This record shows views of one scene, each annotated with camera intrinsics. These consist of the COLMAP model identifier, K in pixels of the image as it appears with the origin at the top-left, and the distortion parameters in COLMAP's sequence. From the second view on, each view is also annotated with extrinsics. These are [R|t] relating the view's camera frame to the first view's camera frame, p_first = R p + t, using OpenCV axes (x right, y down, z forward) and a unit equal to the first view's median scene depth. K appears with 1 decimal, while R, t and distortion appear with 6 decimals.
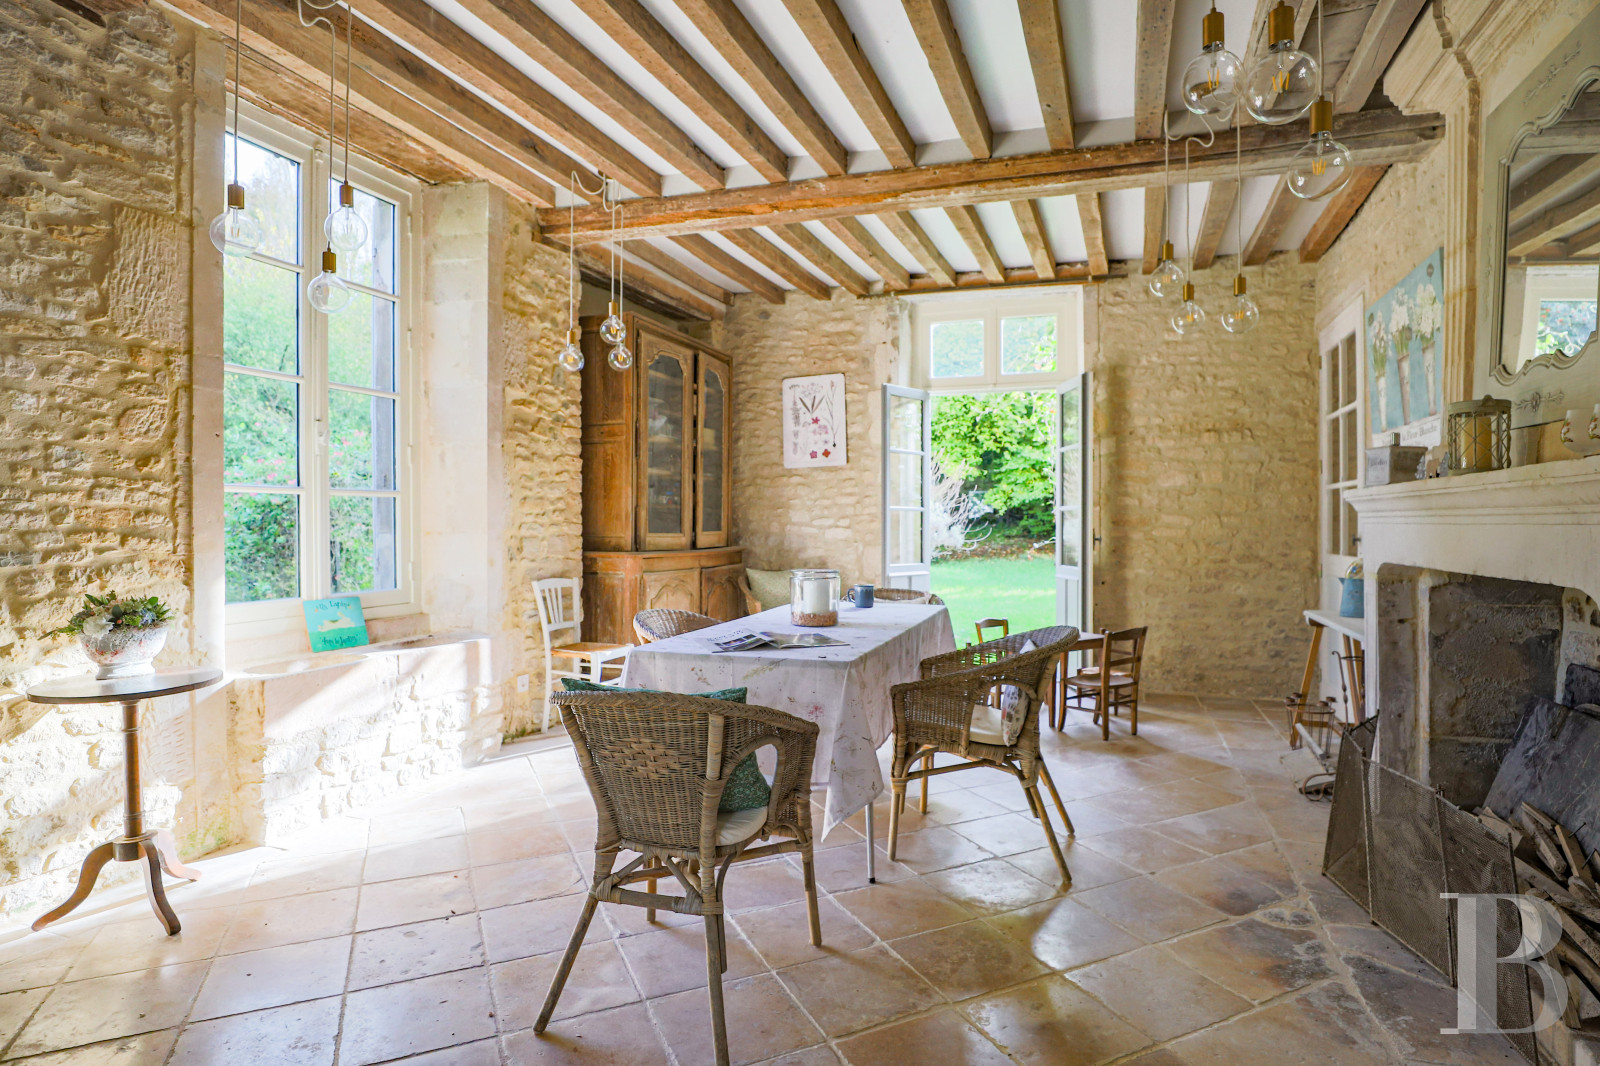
lens RADIAL K [[857.8, 0, 800.7], [0, 857.8, 531.0], [0, 0, 1]] dist [-0.026964, 0.000366]
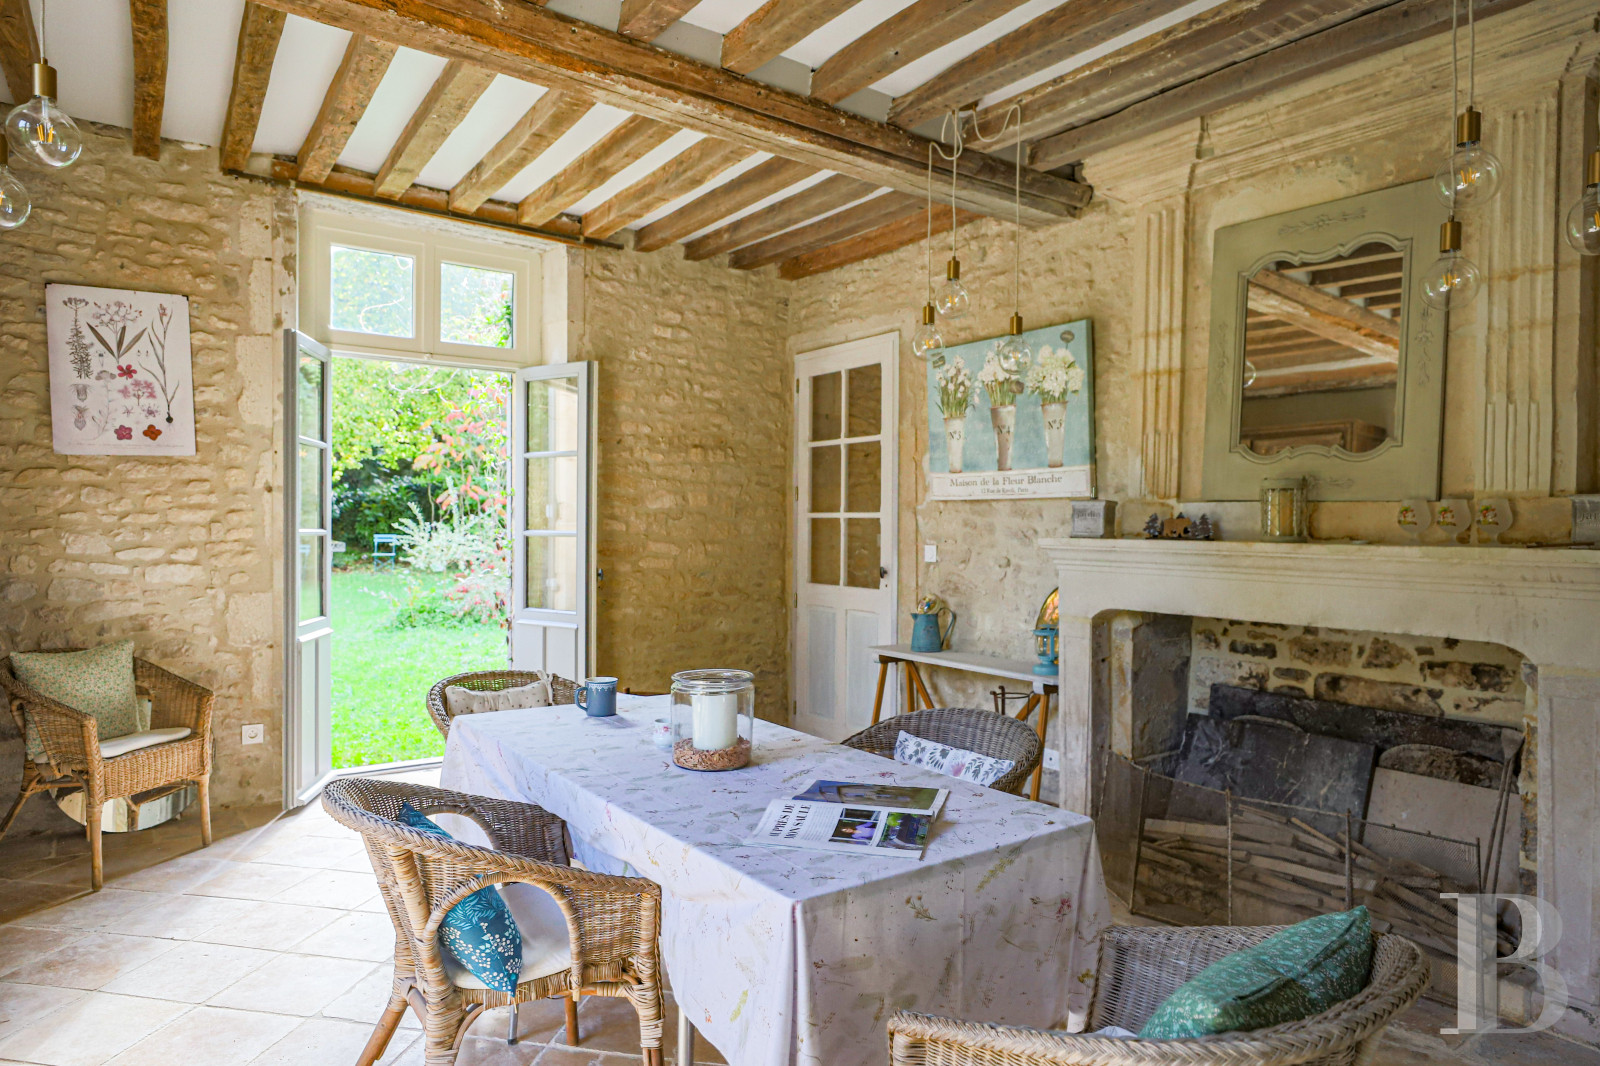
lens RADIAL K [[1011.8, 0, 800.2], [0, 1011.8, 537.0], [0, 0, 1]] dist [-0.016777, 0.005336]
pose [[0.563148, -0.006320, 0.826332, -0.314303], [-0.003340, 0.999945, 0.009924, -0.034398], [-0.826350, -0.008348, 0.563096, 0.316330]]
